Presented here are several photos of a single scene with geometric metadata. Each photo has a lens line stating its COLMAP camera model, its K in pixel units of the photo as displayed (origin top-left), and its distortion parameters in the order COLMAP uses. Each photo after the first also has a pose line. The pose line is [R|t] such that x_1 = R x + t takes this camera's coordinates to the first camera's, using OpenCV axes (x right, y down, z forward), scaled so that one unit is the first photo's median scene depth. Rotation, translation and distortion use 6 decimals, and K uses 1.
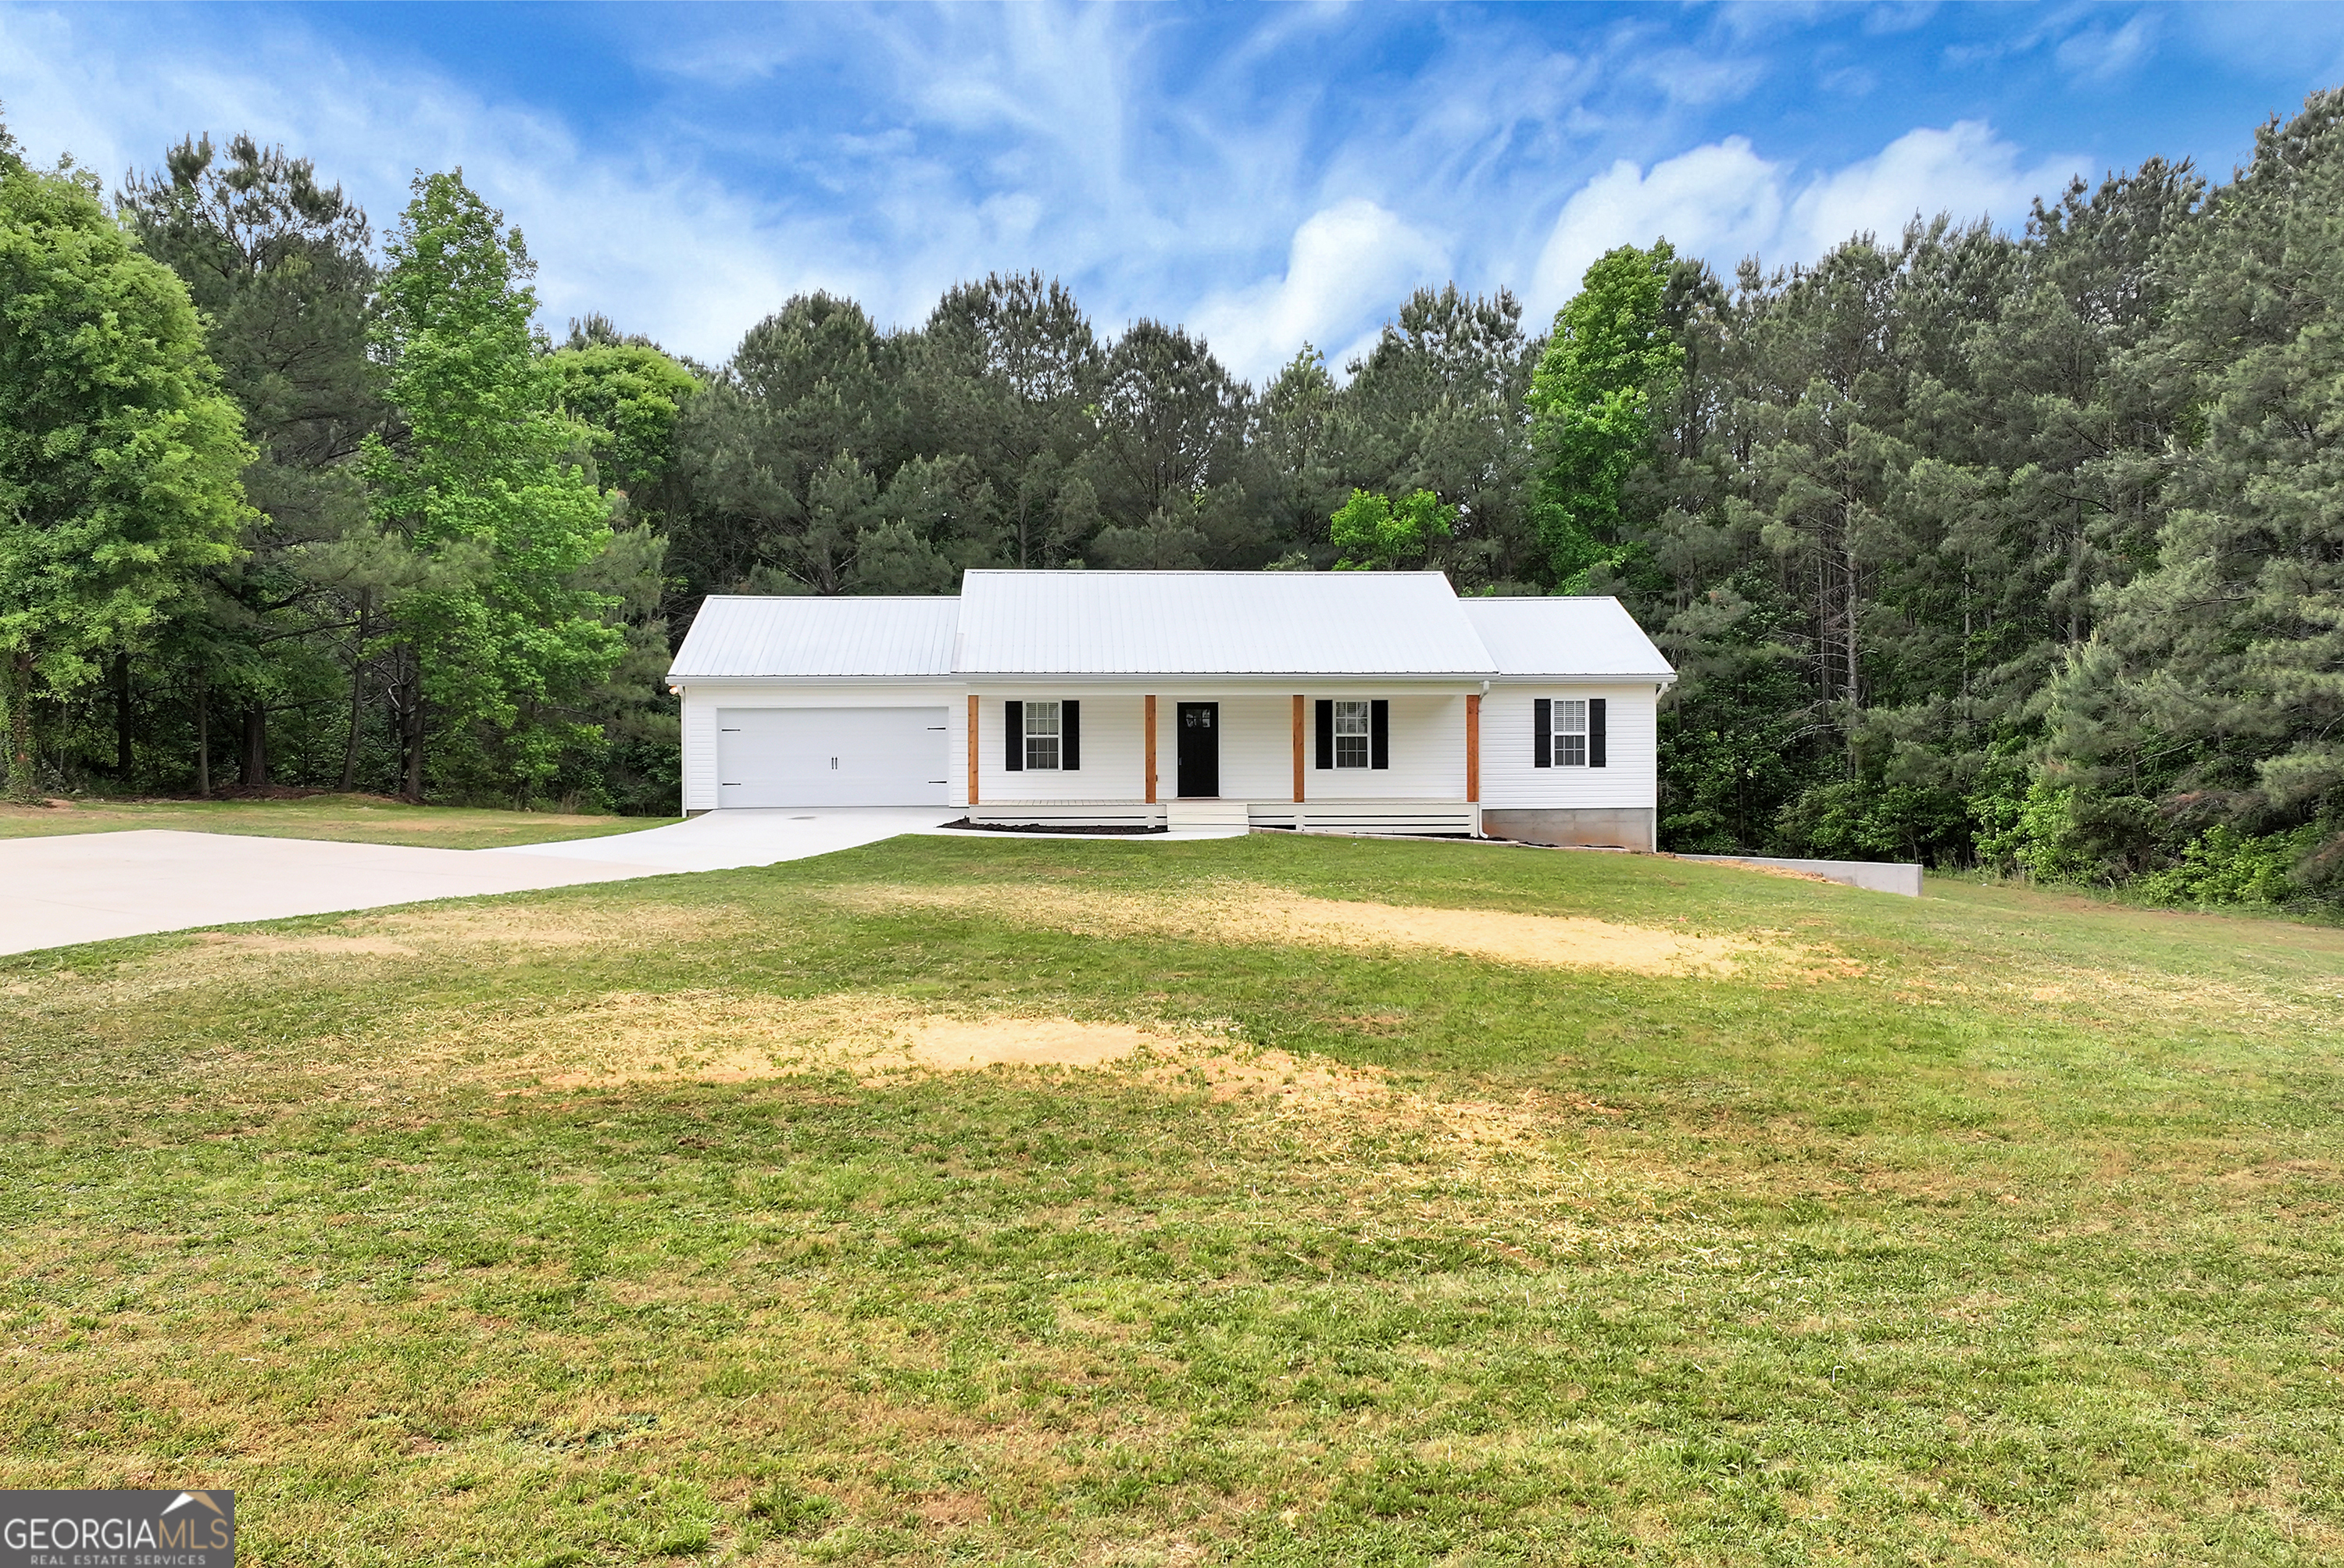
lens RADIAL K [[2129.1, 0, 1175.0], [0, 2129.1, 670.7], [0, 0, 1]] dist [0.015129, 0.003665]
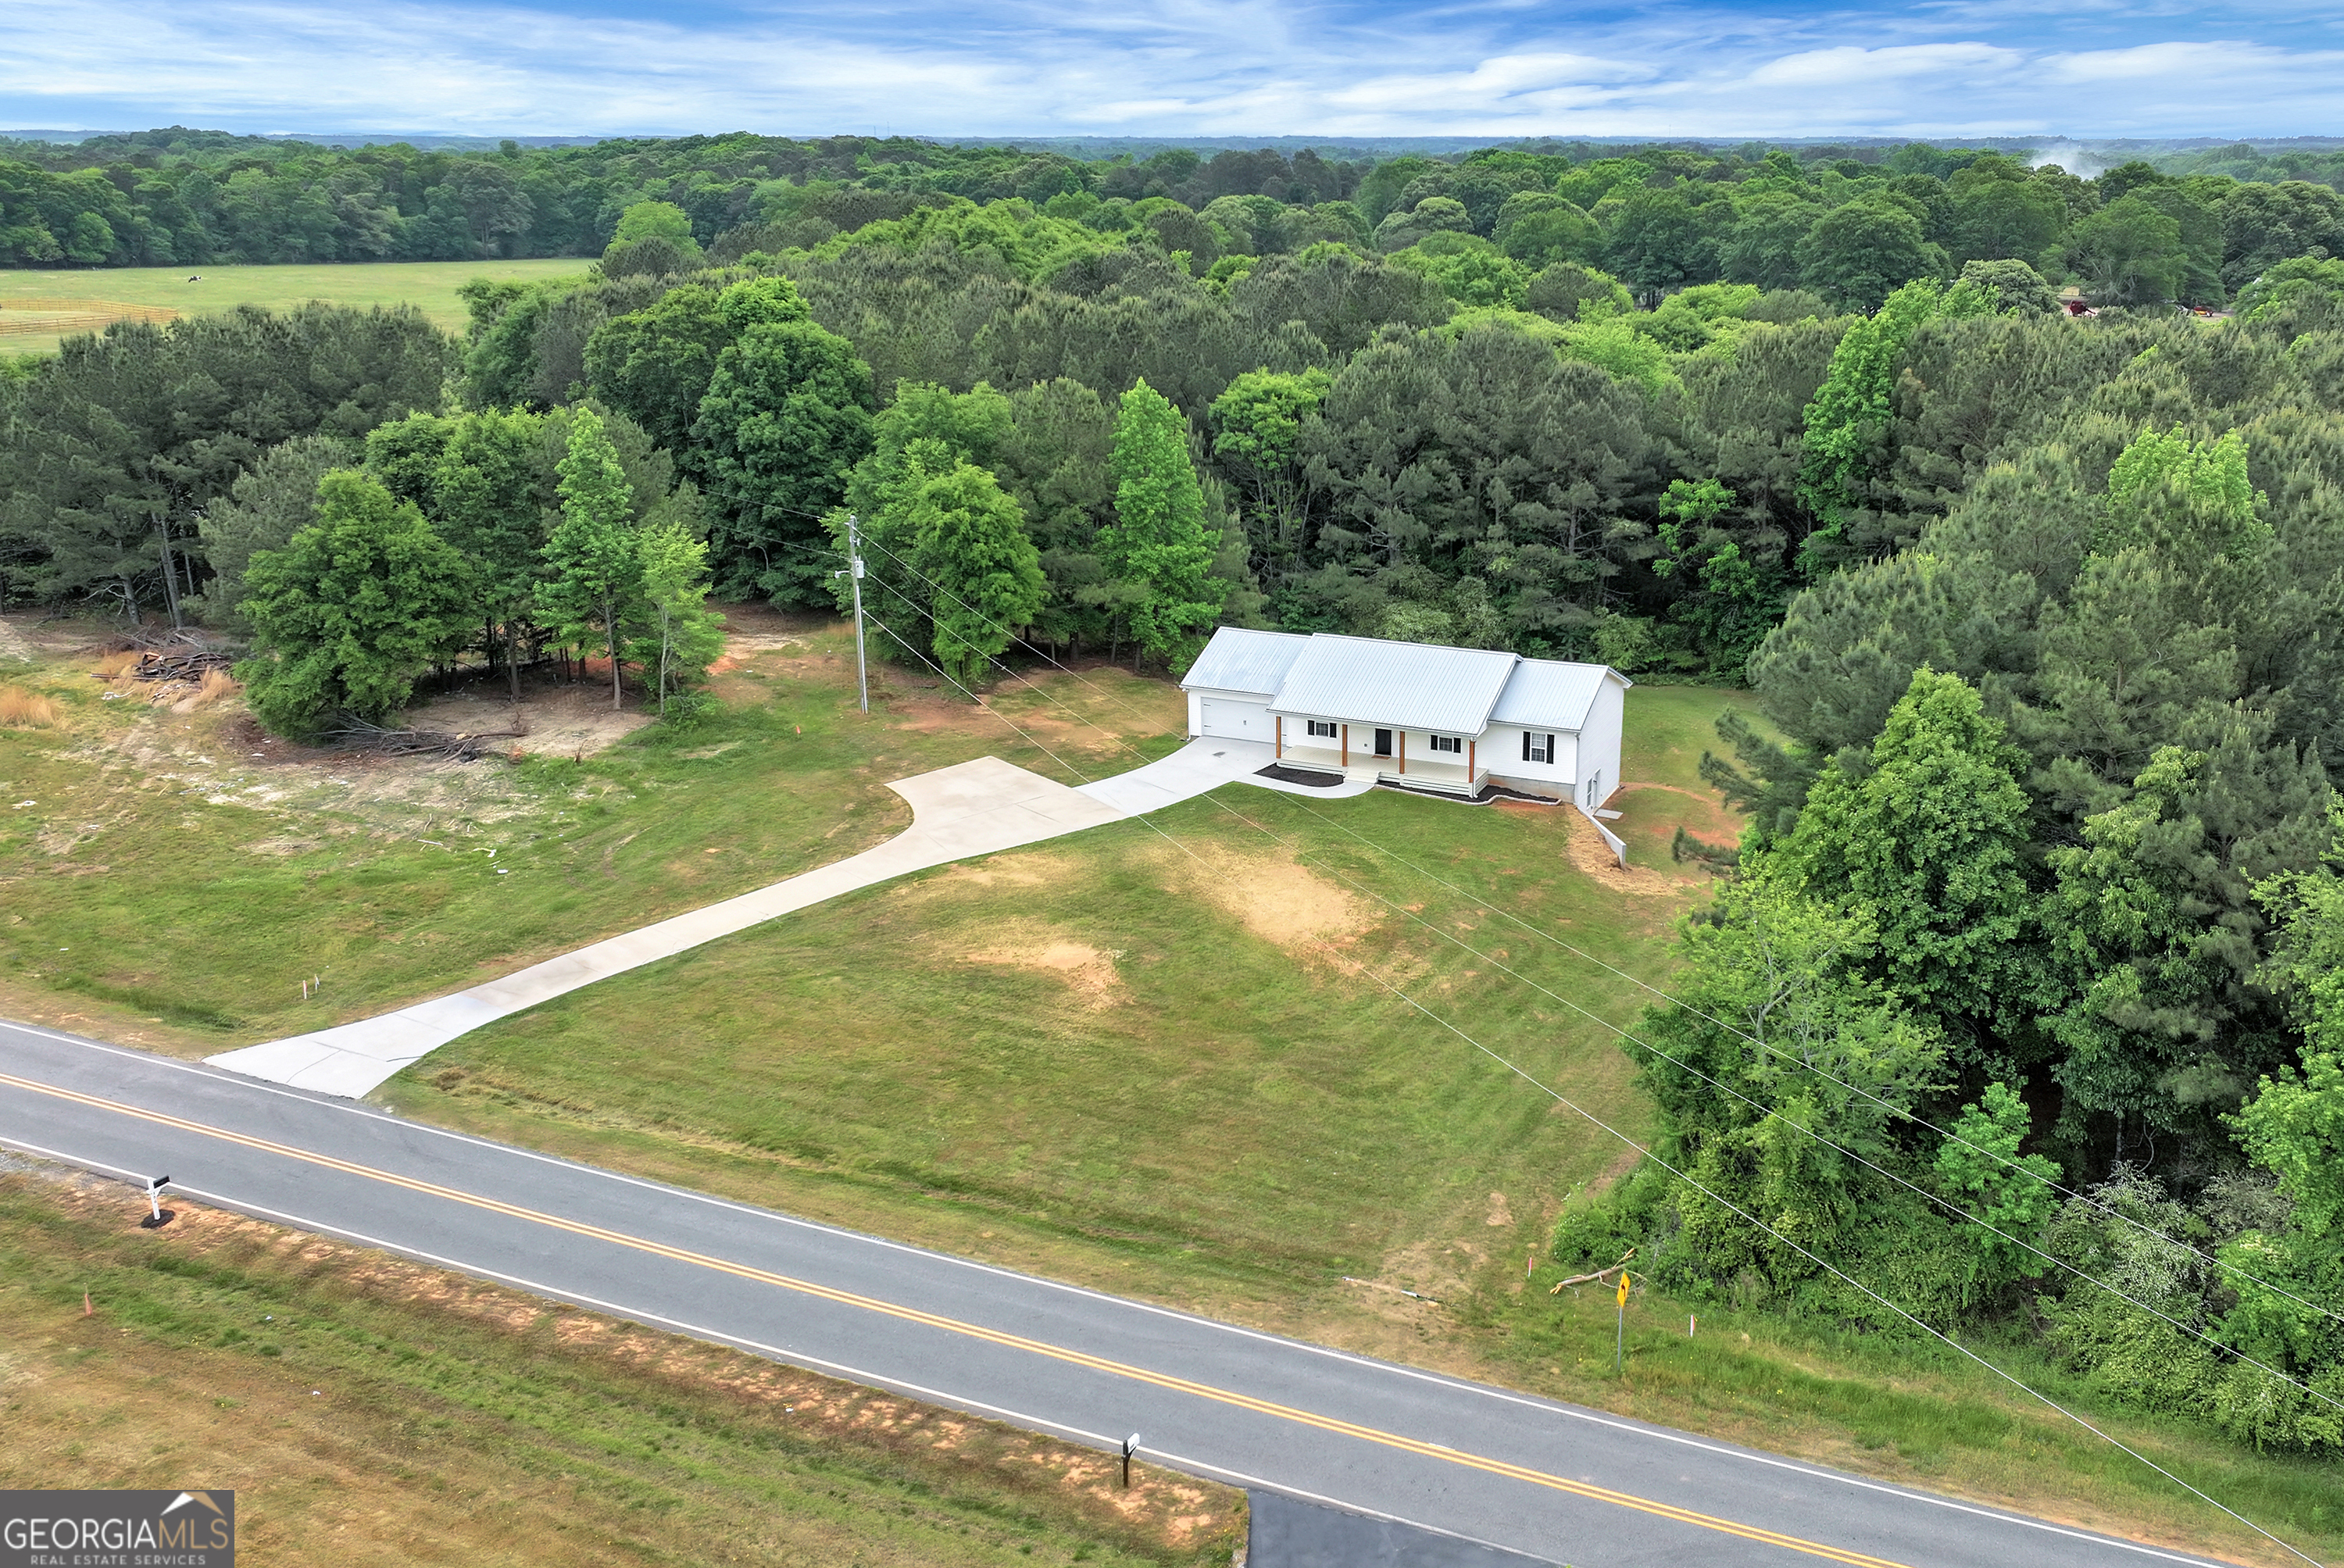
lens RADIAL K [[2284.4, 0, 1172.0], [0, 2284.4, 784.0], [0, 0, 1]] dist [-0.000311, 0.004888]
pose [[0.863645, 0.143084, -0.483368, 1.020717], [0.018152, 0.949423, 0.313475, -0.695817], [0.503774, -0.279505, 0.817367, -1.173856]]
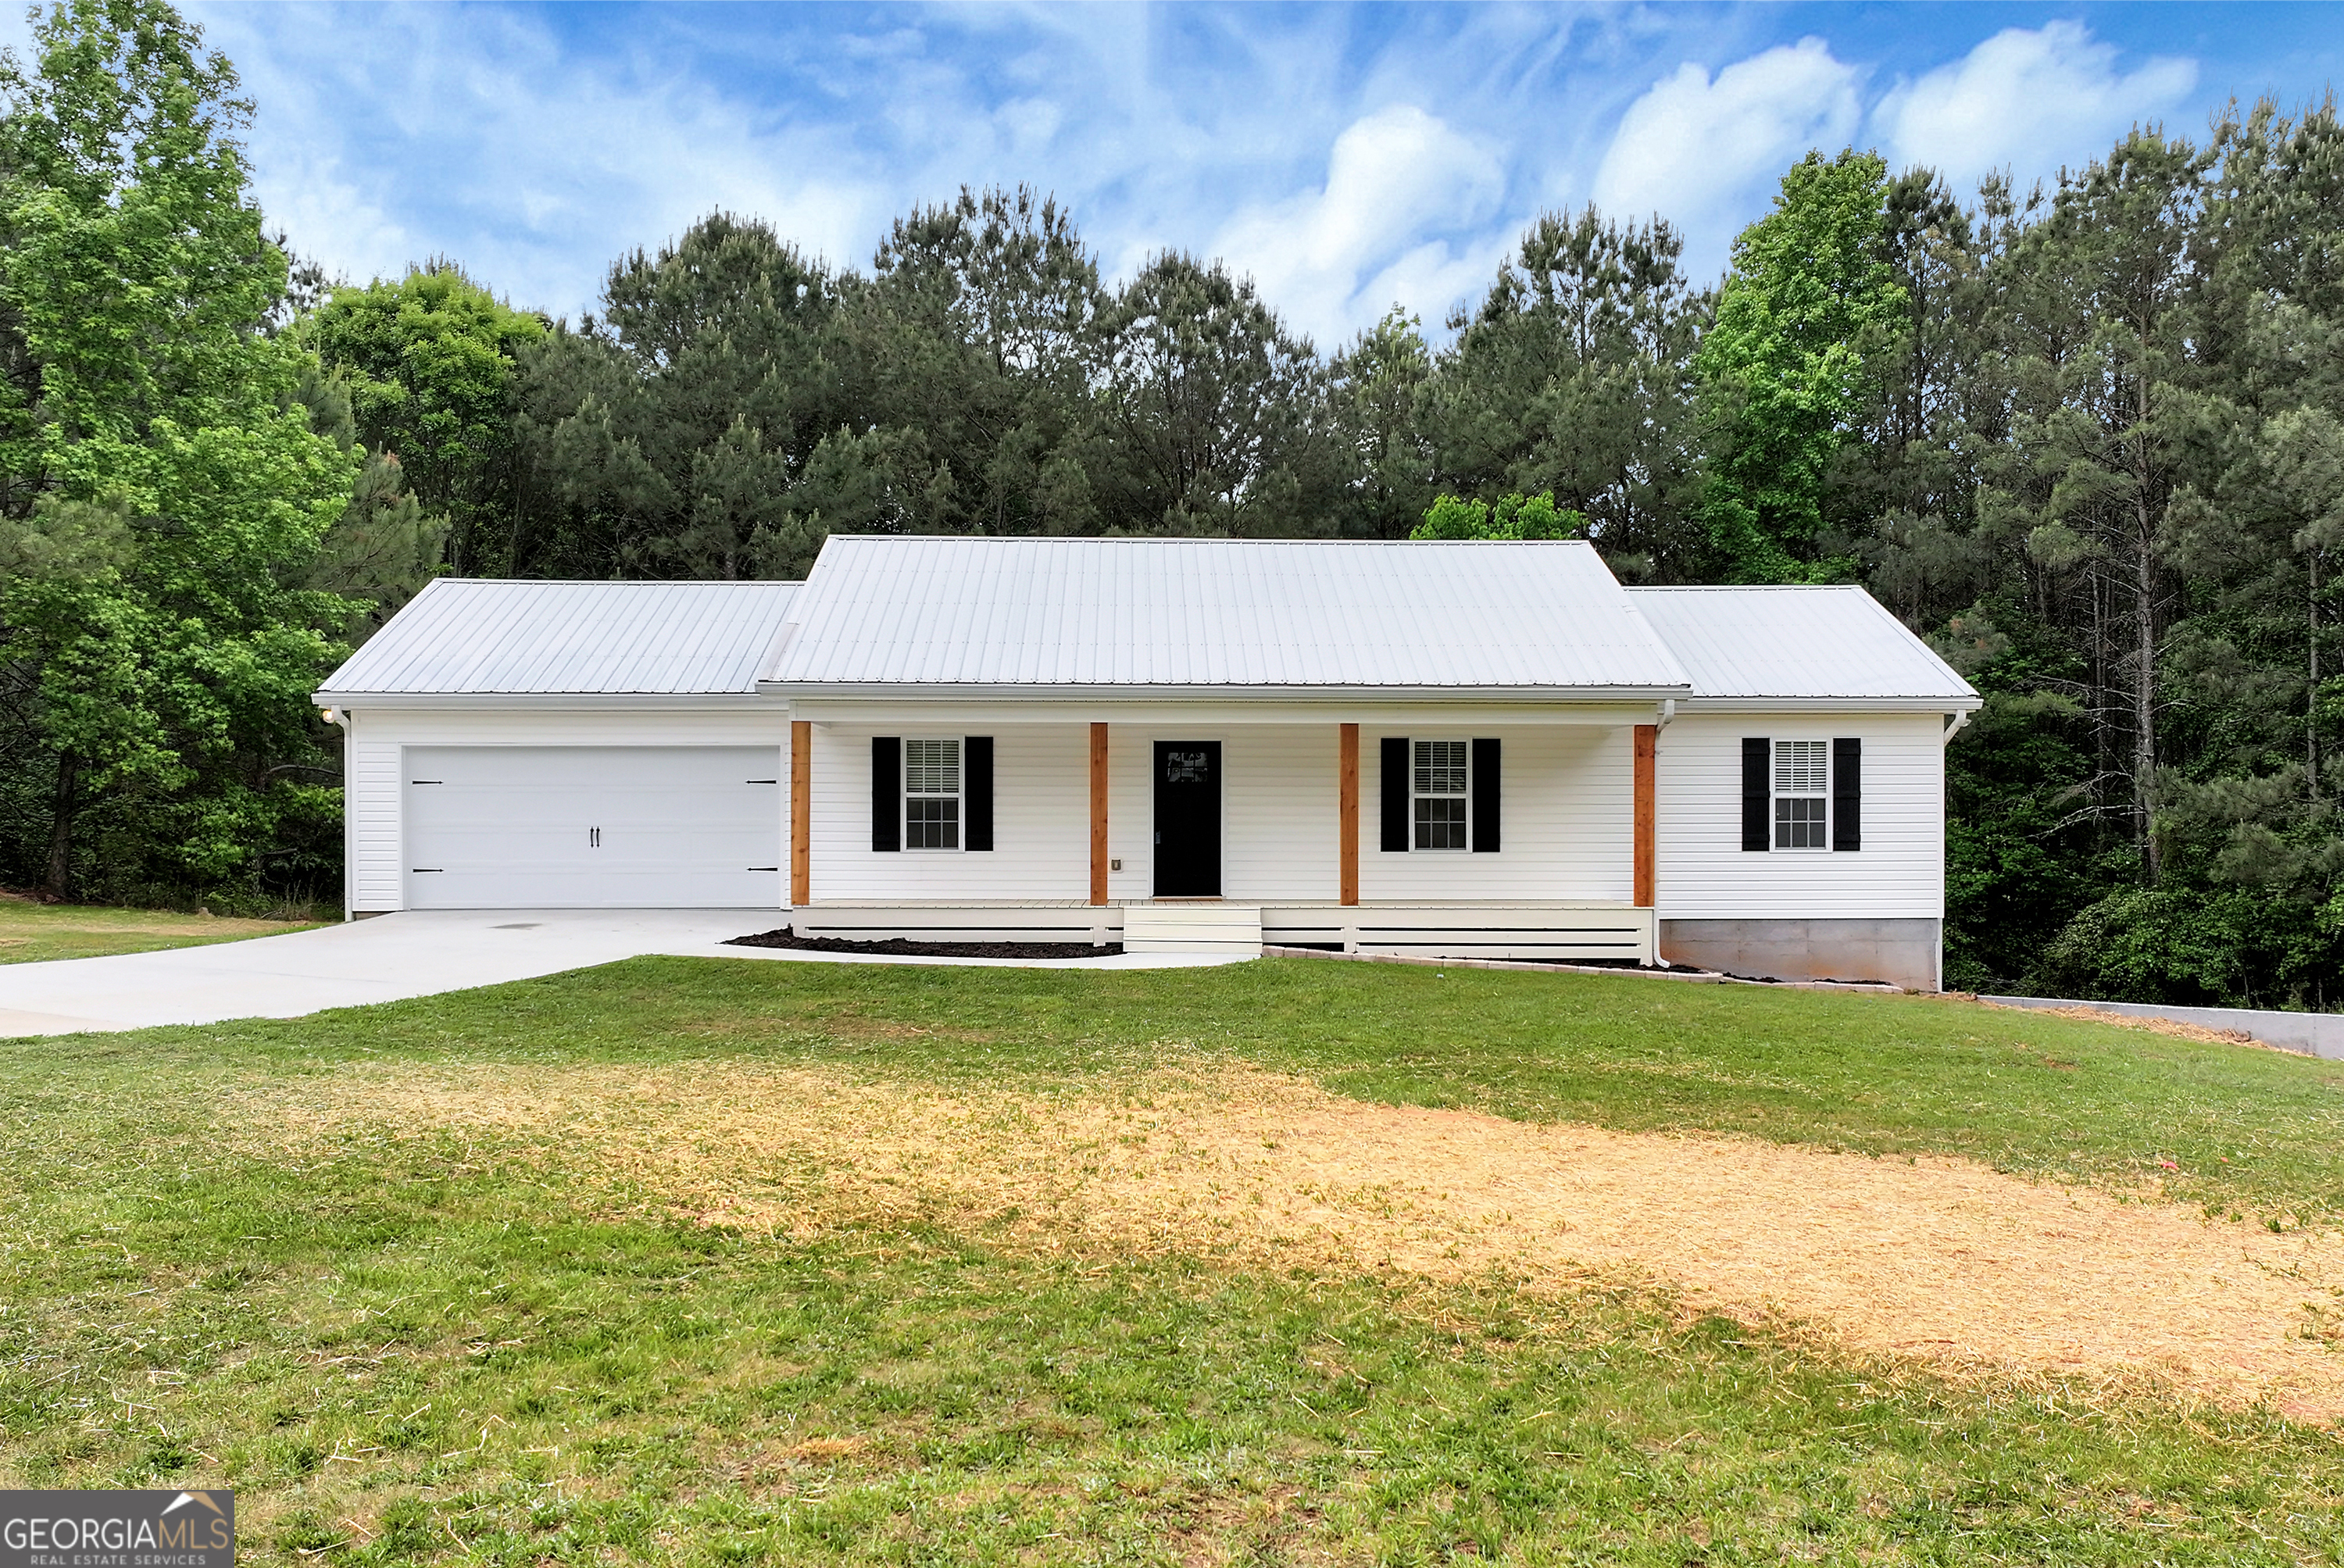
lens RADIAL K [[2284.4, 0, 1172.0], [0, 2284.4, 784.0], [0, 0, 1]] dist [-0.000311, 0.004888]
pose [[0.999143, 0.003468, -0.041244, 0.032876], [-0.003278, 0.999984, 0.004657, 0.023771], [0.041260, -0.004518, 0.999138, 0.340591]]
